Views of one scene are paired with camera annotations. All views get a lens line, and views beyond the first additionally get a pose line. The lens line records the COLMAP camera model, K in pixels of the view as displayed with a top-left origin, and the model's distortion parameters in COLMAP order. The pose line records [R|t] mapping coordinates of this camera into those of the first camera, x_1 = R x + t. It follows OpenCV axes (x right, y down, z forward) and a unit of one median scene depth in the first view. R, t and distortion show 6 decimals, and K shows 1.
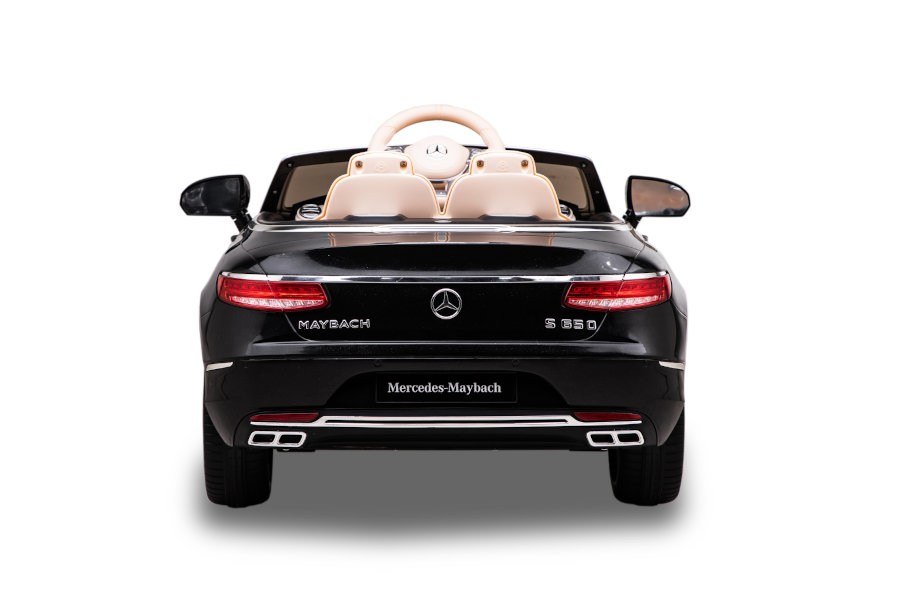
lens RADIAL K [[1946.5, 0, 450.0], [0, 1946.5, 300.0], [0, 0, 1]] dist [0.397470, 0.026179]
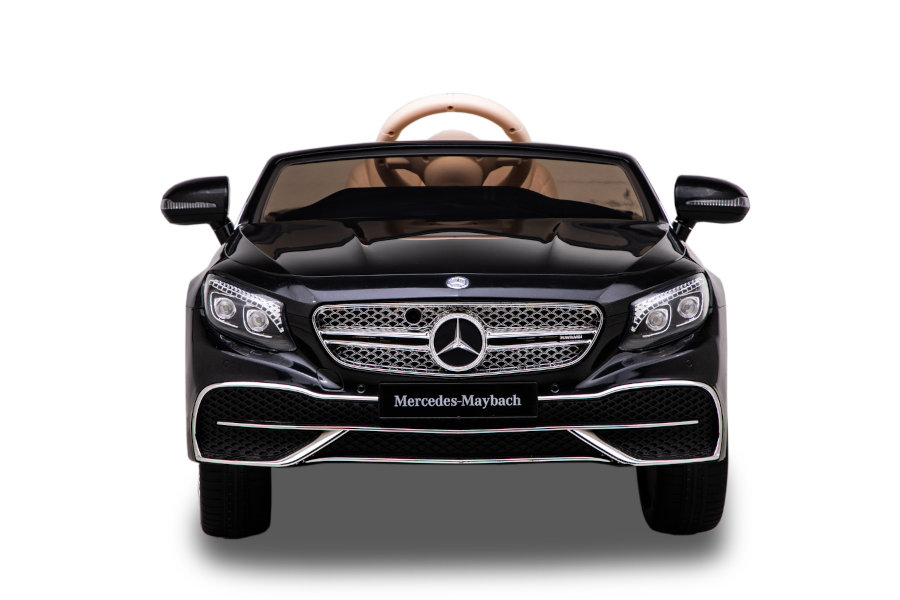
lens RADIAL K [[2732.5, 0, 450.0], [0, 2732.5, 300.0], [0, 0, 1]] dist [0.092463, 0.492435]
pose [[0.999908, -0.012805, -0.004399, -0.000602], [0.012703, 0.999669, -0.022360, 0.021458], [0.004684, 0.022302, 0.999740, -0.240346]]
